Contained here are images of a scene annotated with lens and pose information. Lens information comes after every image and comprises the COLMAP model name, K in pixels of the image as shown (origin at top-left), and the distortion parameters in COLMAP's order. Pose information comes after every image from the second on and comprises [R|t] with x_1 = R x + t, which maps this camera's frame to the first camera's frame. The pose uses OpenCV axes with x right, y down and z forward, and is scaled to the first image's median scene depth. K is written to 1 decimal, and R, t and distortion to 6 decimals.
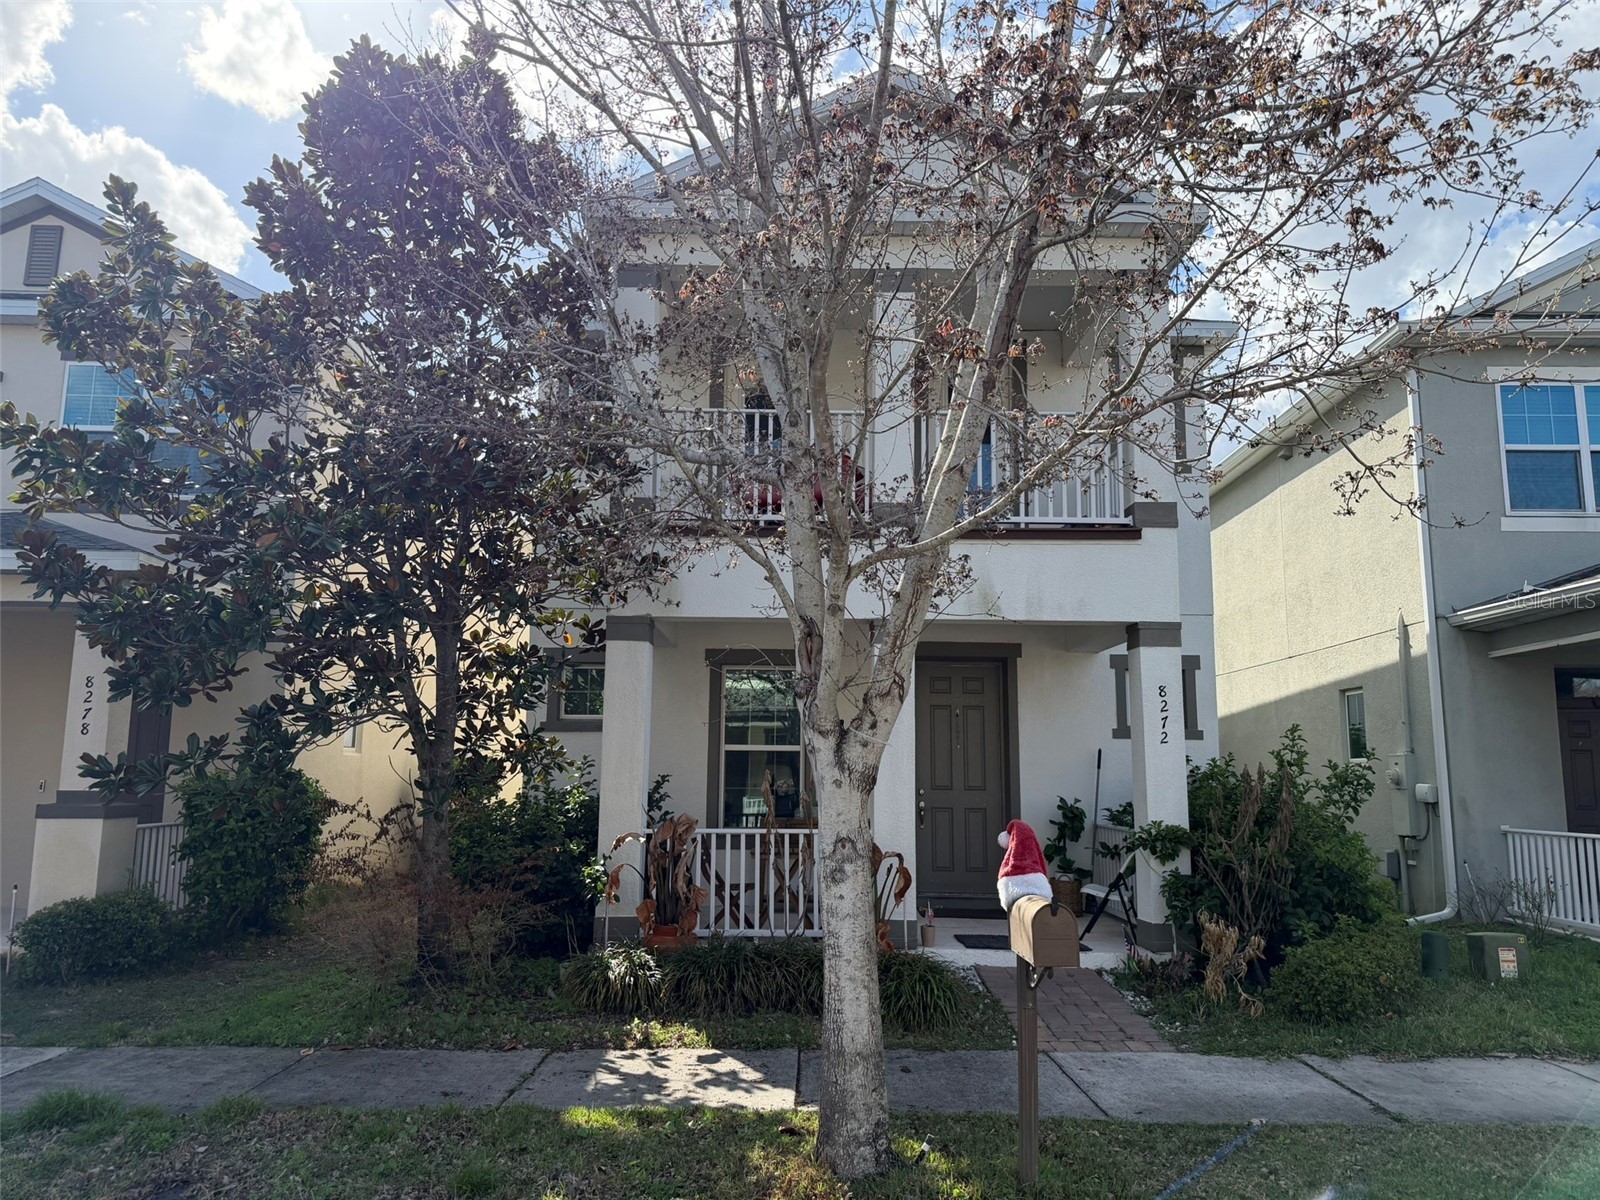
lens RADIAL K [[1128.0, 0, 800.0], [0, 1128.0, 600.0], [0, 0, 1]] dist [0.126538, -0.201568]
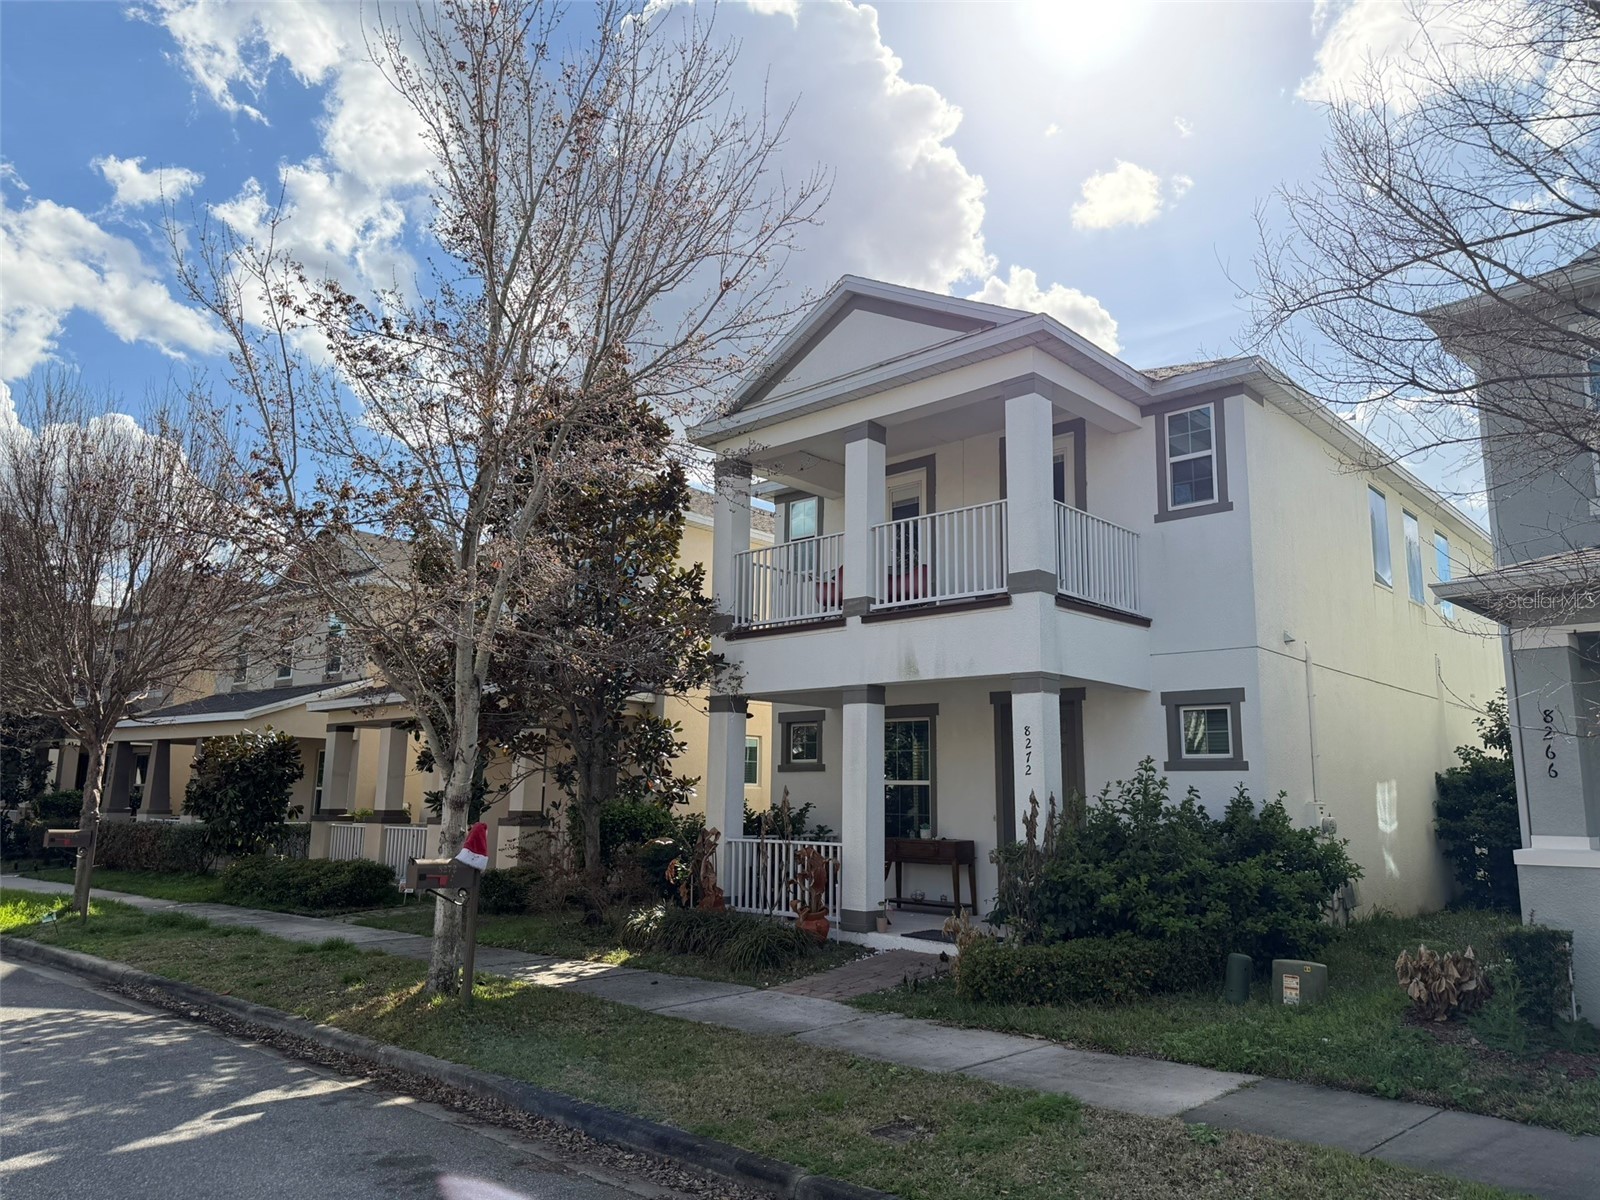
lens RADIAL K [[1128.0, 0, 800.0], [0, 1128.0, 600.0], [0, 0, 1]] dist [0.126538, -0.201568]
pose [[0.727908, -0.120453, -0.675012, 0.985244], [0.097532, 0.992628, -0.071955, 0.006654], [0.678703, -0.013459, 0.734290, -0.031351]]
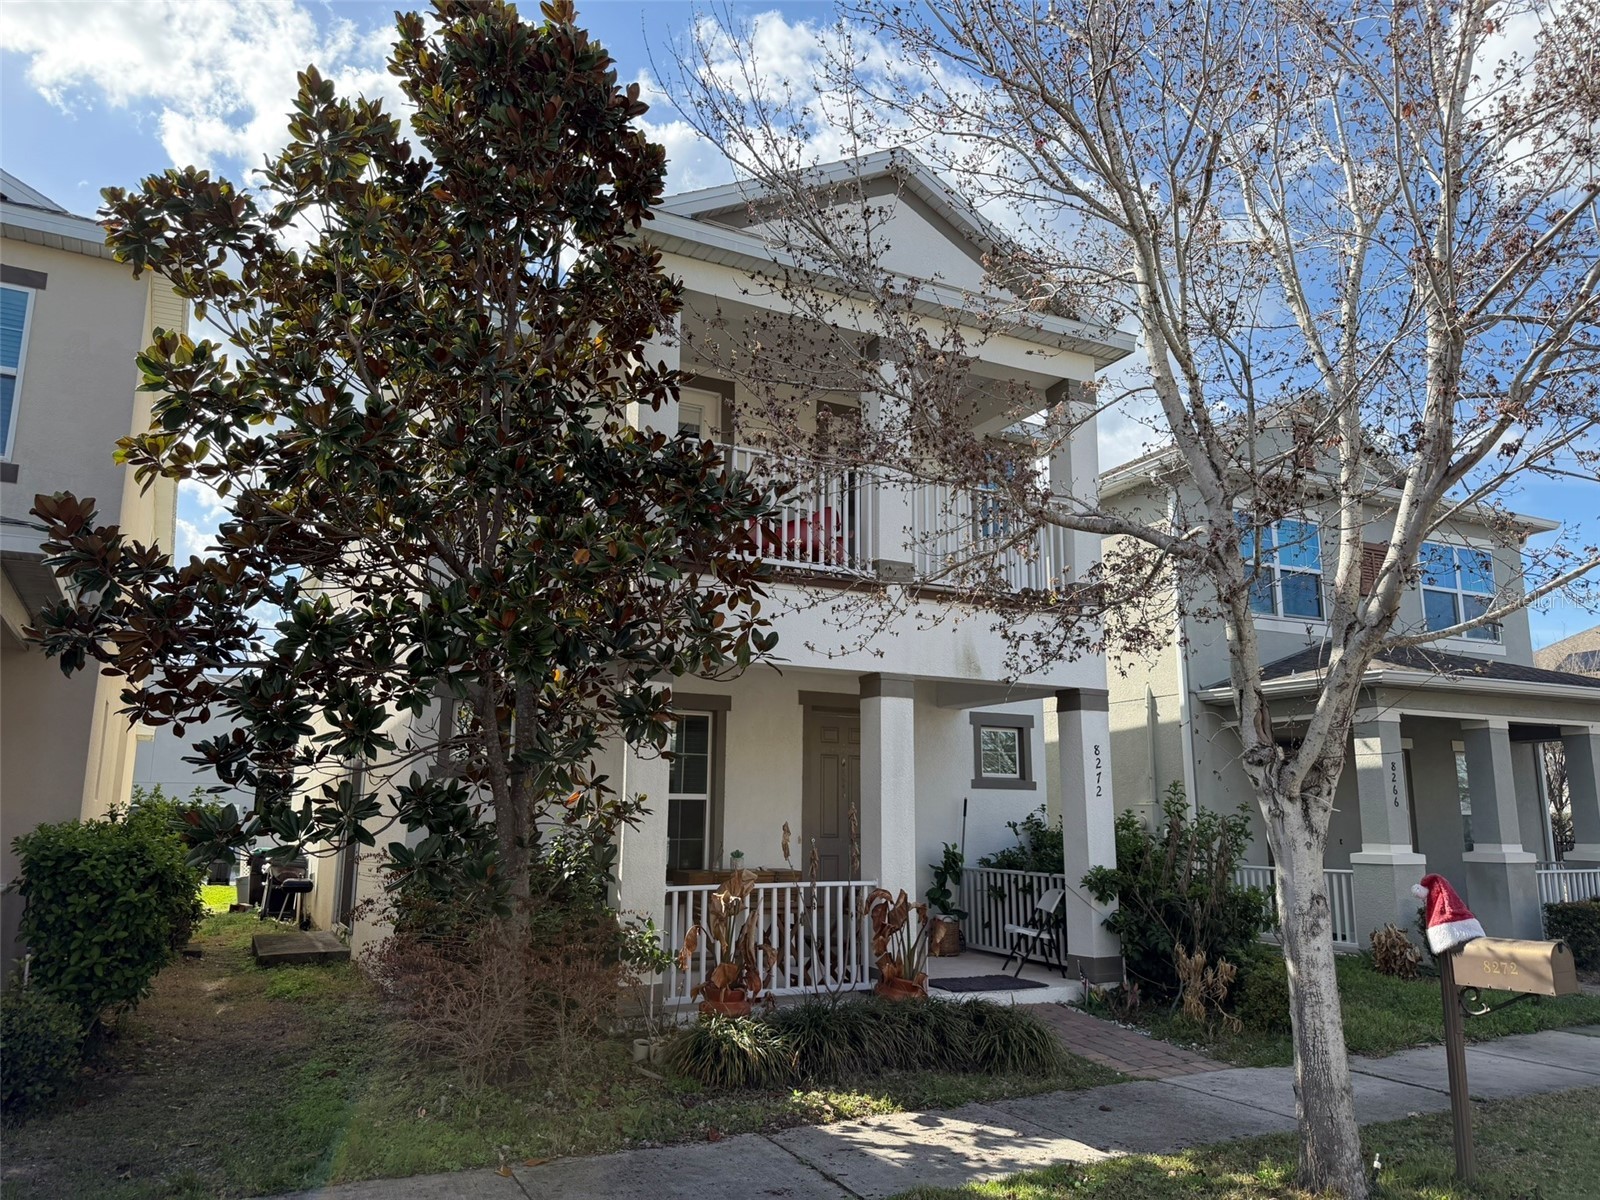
lens RADIAL K [[1128.0, 0, 800.0], [0, 1128.0, 600.0], [0, 0, 1]] dist [0.126538, -0.201568]
pose [[0.888203, 0.084228, 0.451664, -0.484924], [-0.069019, 0.996358, -0.050077, 0.008032], [-0.454237, 0.013305, 0.890781, 0.120793]]
